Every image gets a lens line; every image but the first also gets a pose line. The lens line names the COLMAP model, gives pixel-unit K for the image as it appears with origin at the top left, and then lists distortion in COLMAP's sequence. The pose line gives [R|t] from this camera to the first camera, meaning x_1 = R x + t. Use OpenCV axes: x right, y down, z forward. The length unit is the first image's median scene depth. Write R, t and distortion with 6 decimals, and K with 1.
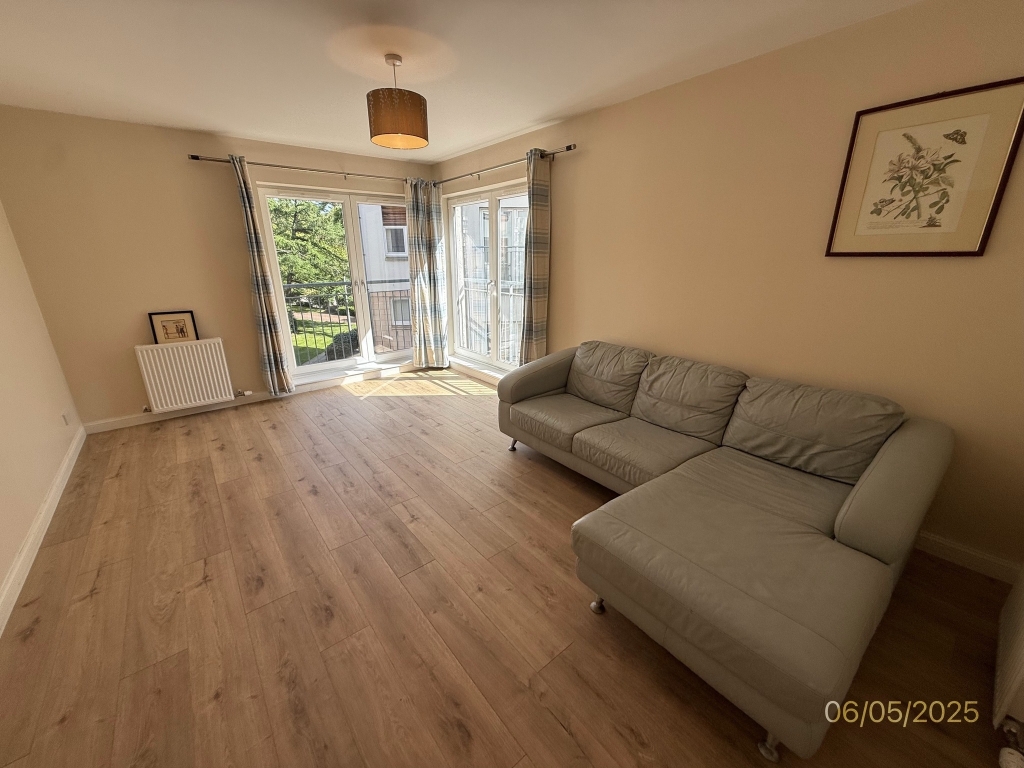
lens RADIAL K [[406.2, 0, 510.1], [0, 406.2, 384.7], [0, 0, 1]] dist [0.000081, 0.000247]
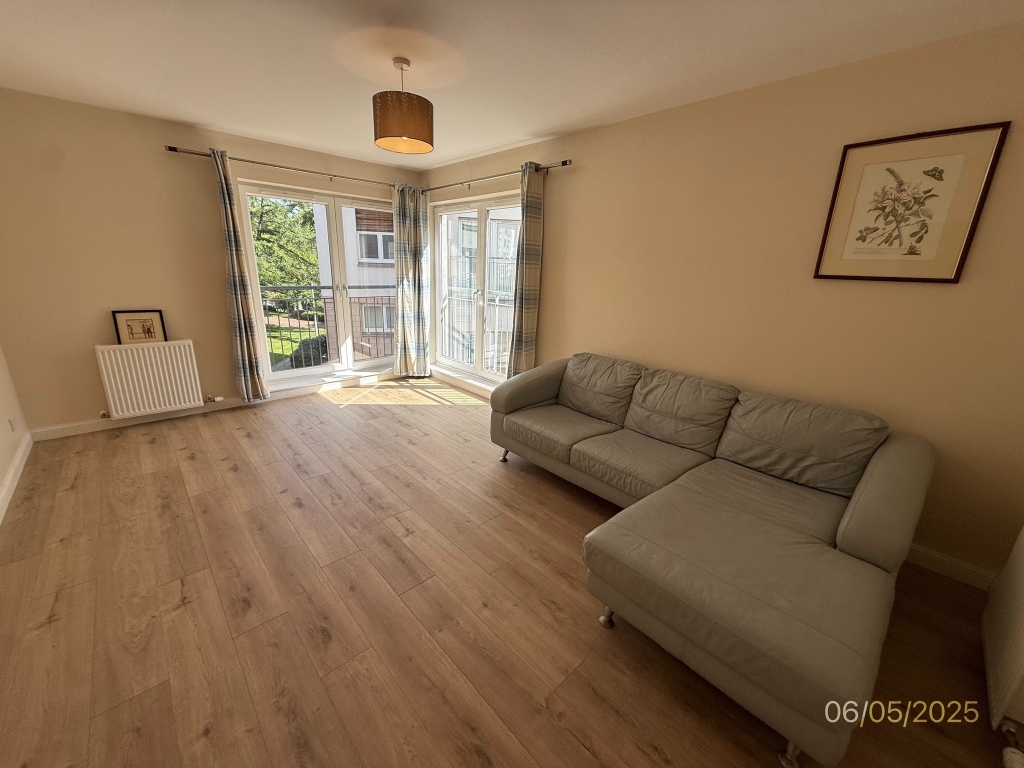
lens RADIAL K [[406.2, 0, 510.4], [0, 406.2, 385.0], [0, 0, 1]] dist [0.000081, 0.000247]
pose [[0.996788, 0.018711, 0.077866, -0.088585], [-0.016722, 0.999519, -0.026112, 0.002567], [-0.078317, 0.024726, 0.996622, 0.015501]]
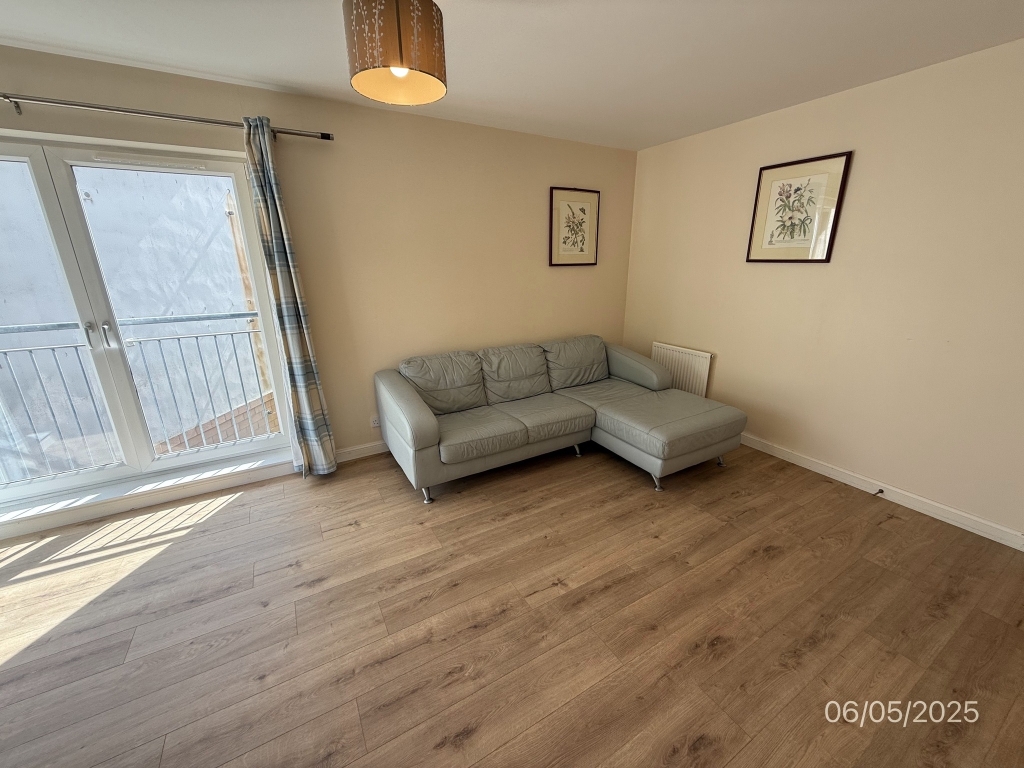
lens RADIAL K [[406.2, 0, 512.5], [0, 406.2, 385.1], [0, 0, 1]] dist [0.000081, 0.000247]
pose [[0.153375, -0.286286, 0.945789, -1.040920], [0.311364, 0.922360, 0.228702, -0.298684], [-0.937832, 0.259407, 0.230607, 0.895572]]
